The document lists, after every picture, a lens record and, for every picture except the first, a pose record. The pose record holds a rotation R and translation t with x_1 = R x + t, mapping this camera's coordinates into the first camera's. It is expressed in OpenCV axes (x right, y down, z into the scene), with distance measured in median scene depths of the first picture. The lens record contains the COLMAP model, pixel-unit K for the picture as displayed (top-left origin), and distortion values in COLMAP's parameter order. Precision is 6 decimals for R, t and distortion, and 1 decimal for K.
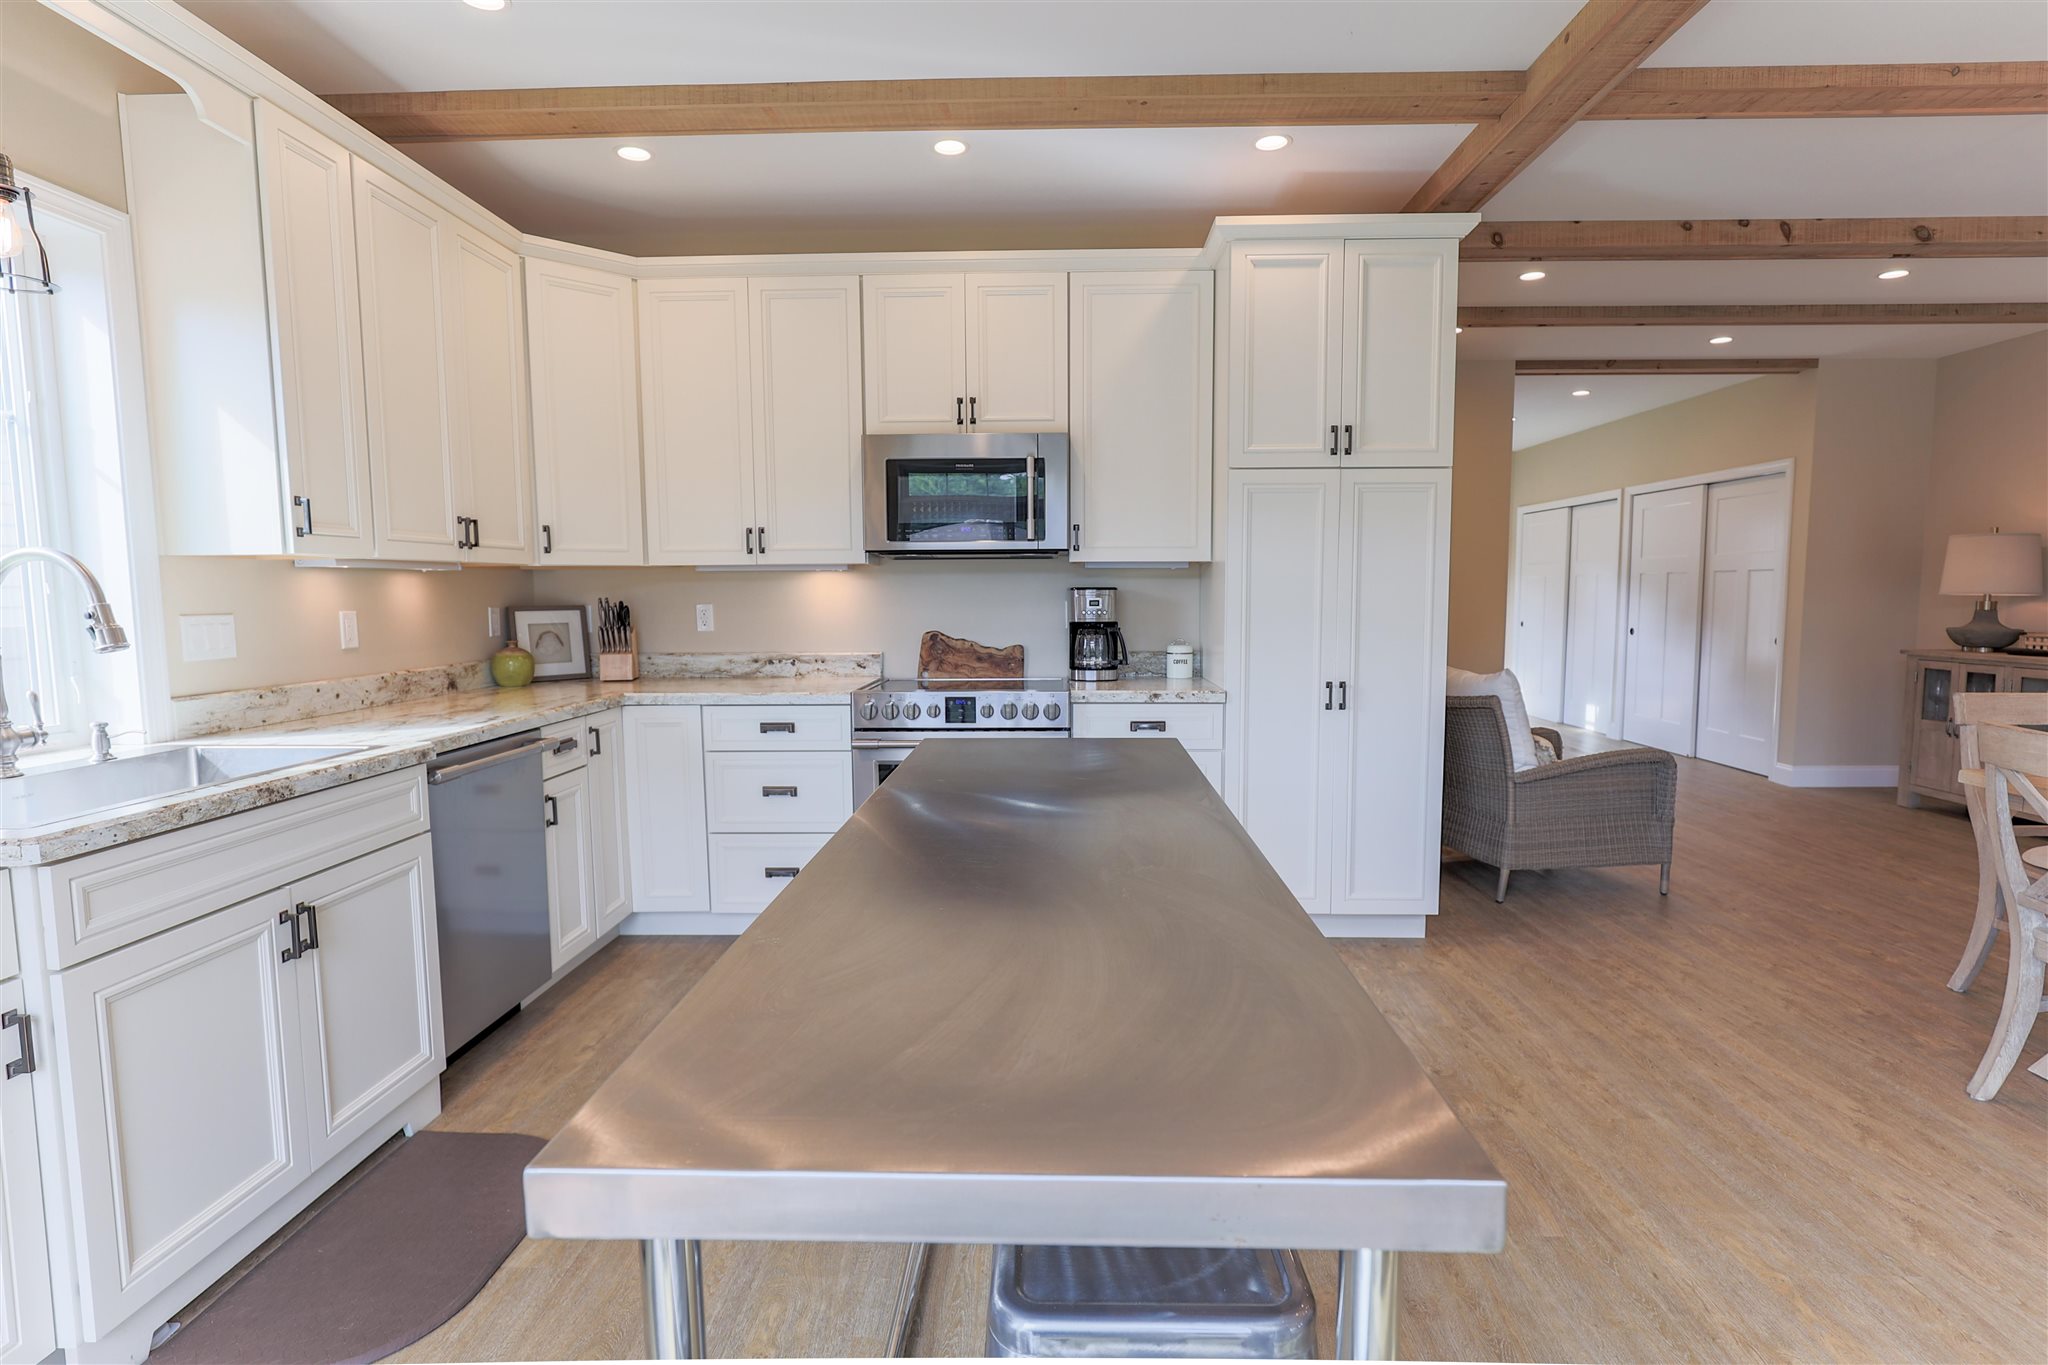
lens RADIAL K [[1020.7, 0, 1029.3], [0, 1020.7, 676.3], [0, 0, 1]] dist [-0.002039, 0.001809]
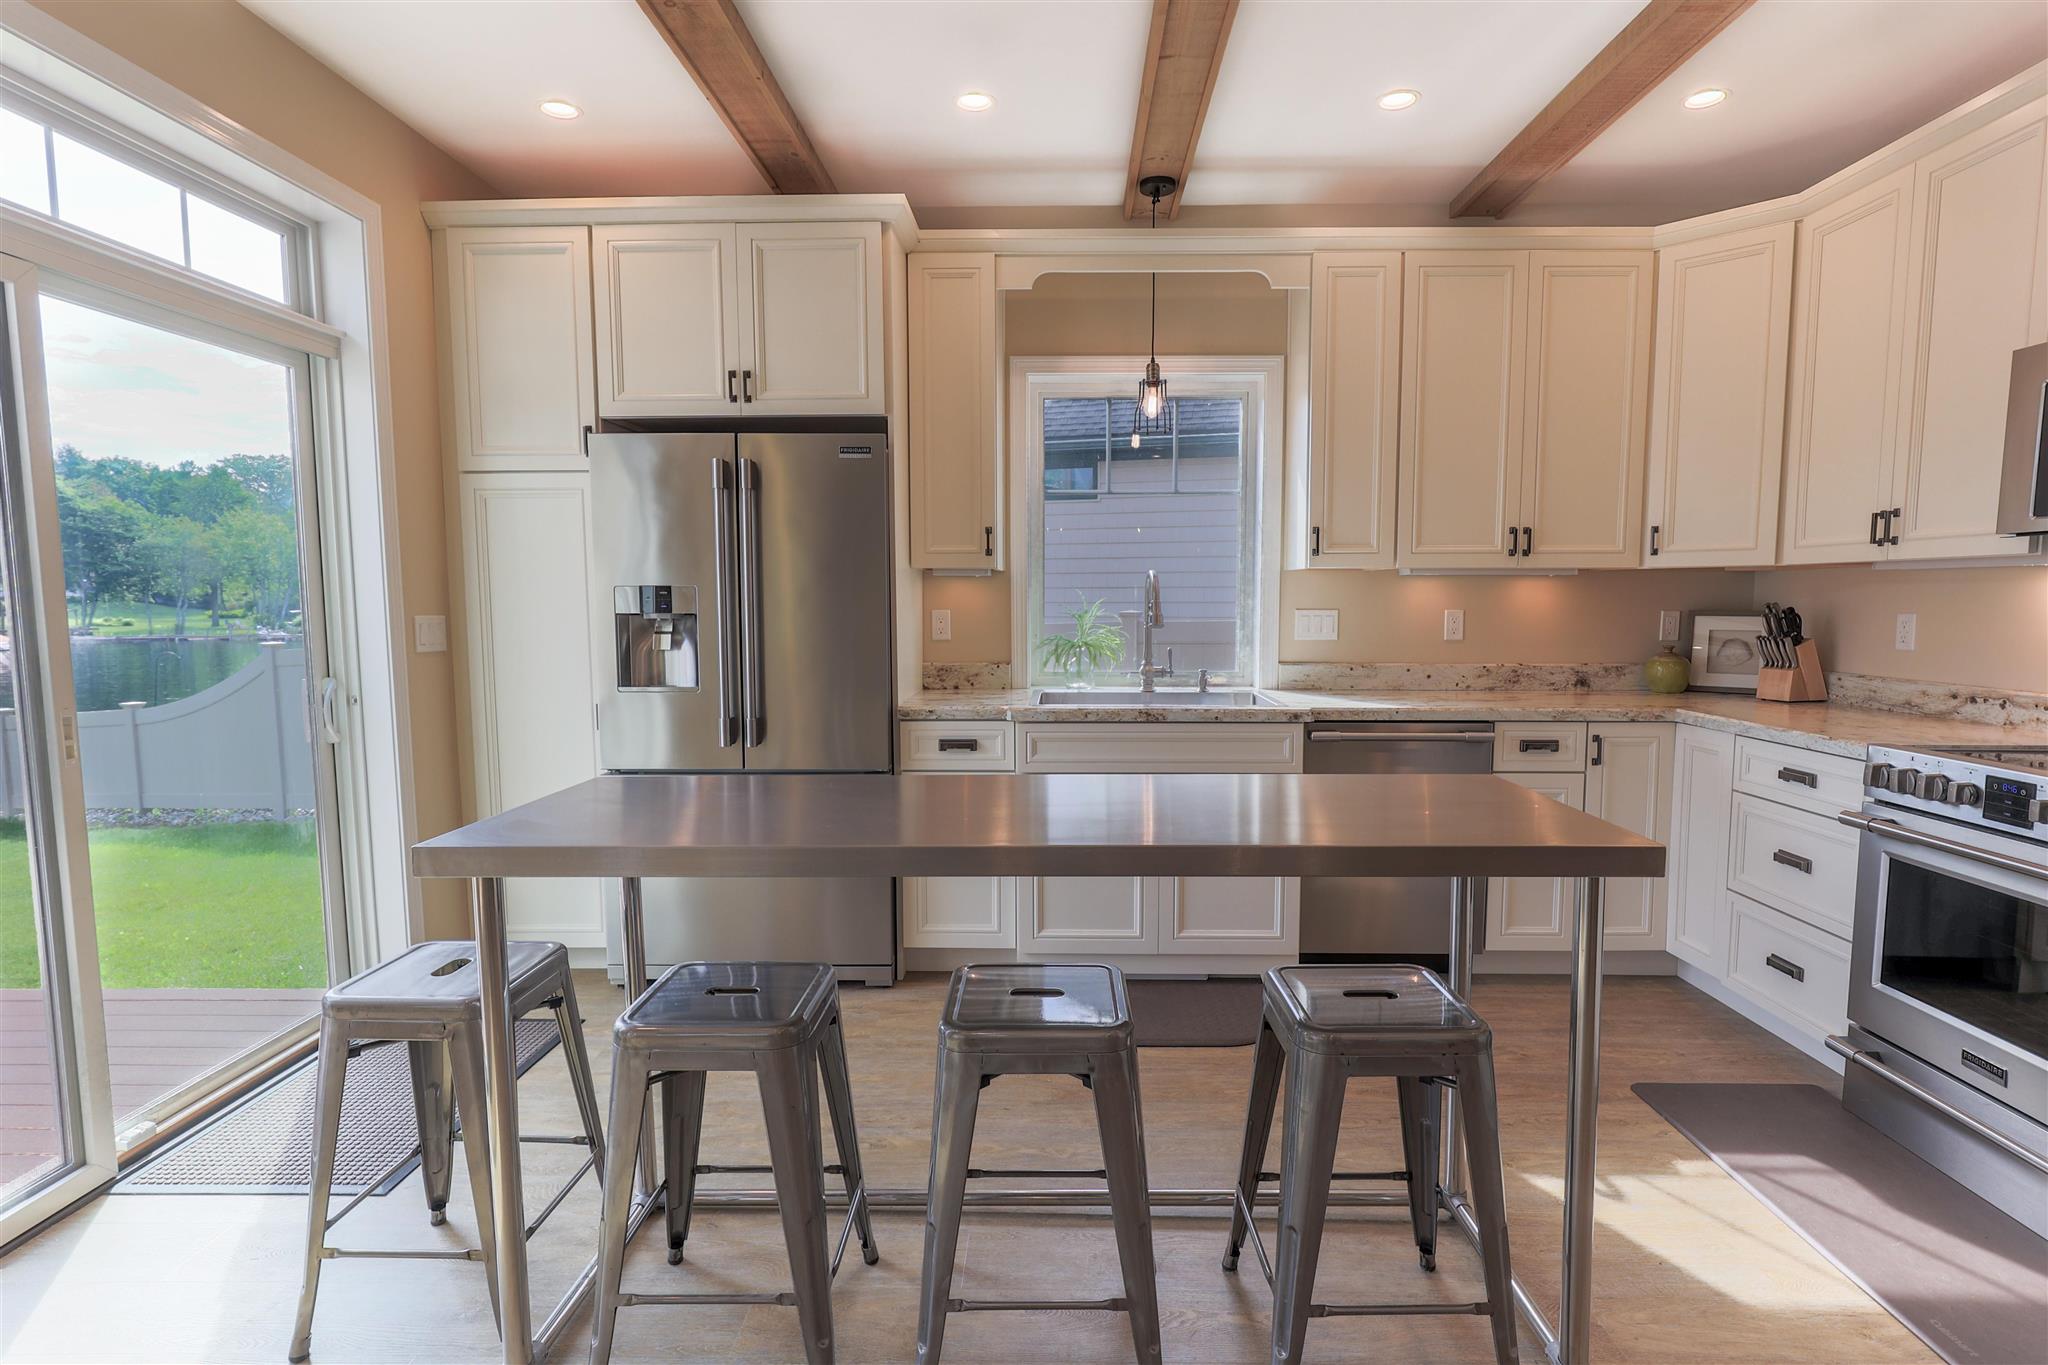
lens RADIAL K [[1036.8, 0, 1049.3], [0, 1036.8, 688.4], [0, 0, 1]] dist [-0.004432, 0.000773]
pose [[0.012502, 0.096747, -0.995231, 0.490914], [-0.084590, 0.991843, 0.095355, -0.040327], [0.996337, 0.082994, 0.020584, 0.416287]]
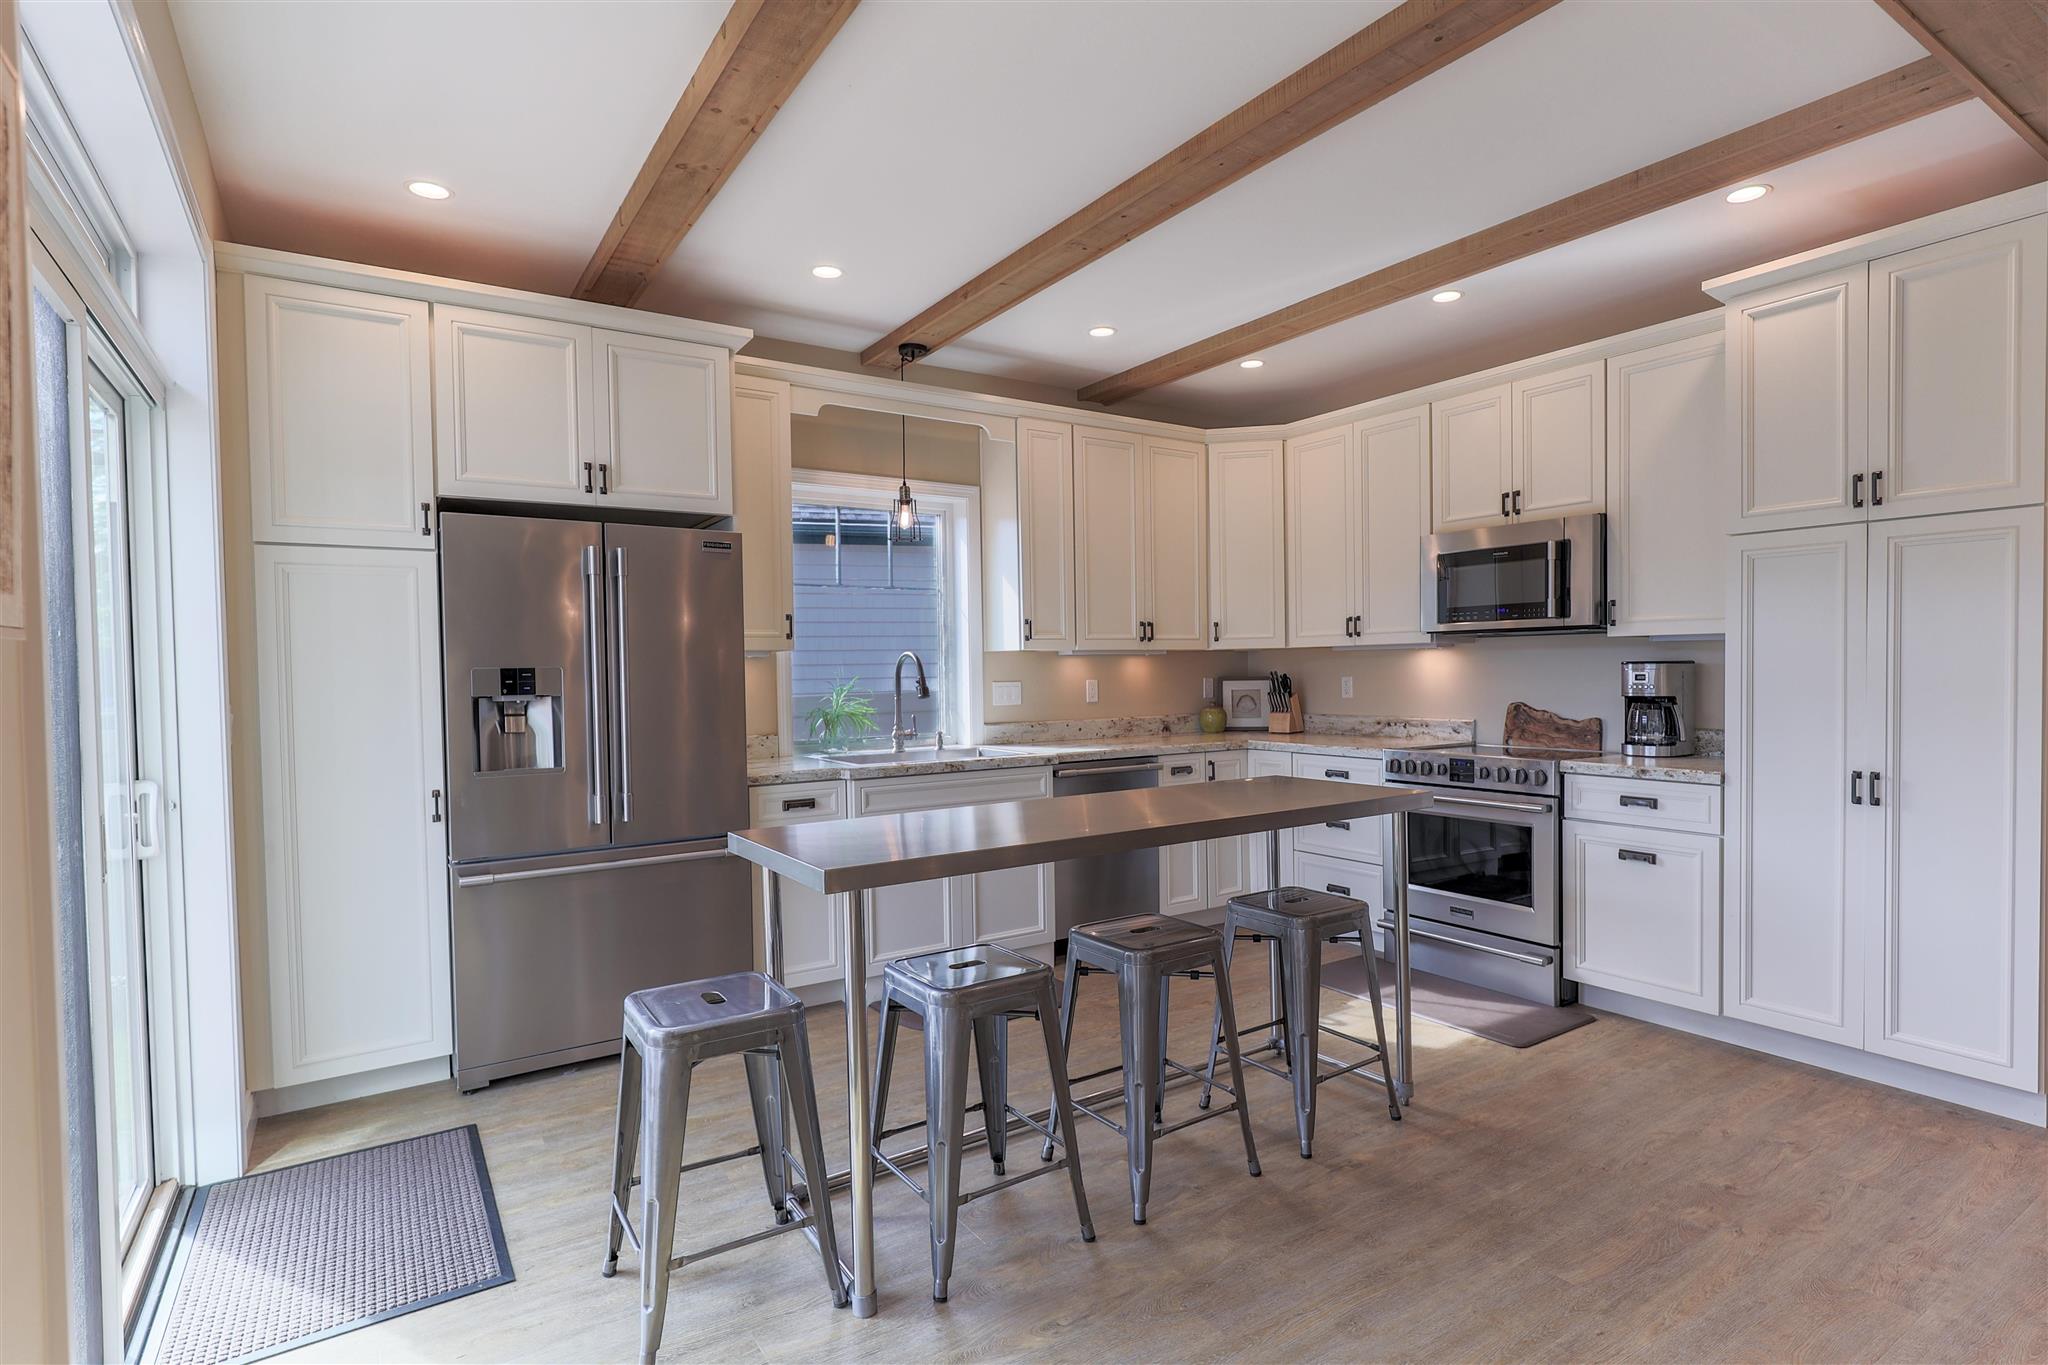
lens RADIAL K [[1036.8, 0, 1049.3], [0, 1036.8, 688.4], [0, 0, 1]] dist [-0.004432, 0.000773]
pose [[0.585691, 0.013980, -0.810414, 0.574950], [-0.058814, 0.997949, -0.025291, -0.002004], [0.808398, 0.062477, 0.585311, -0.051772]]
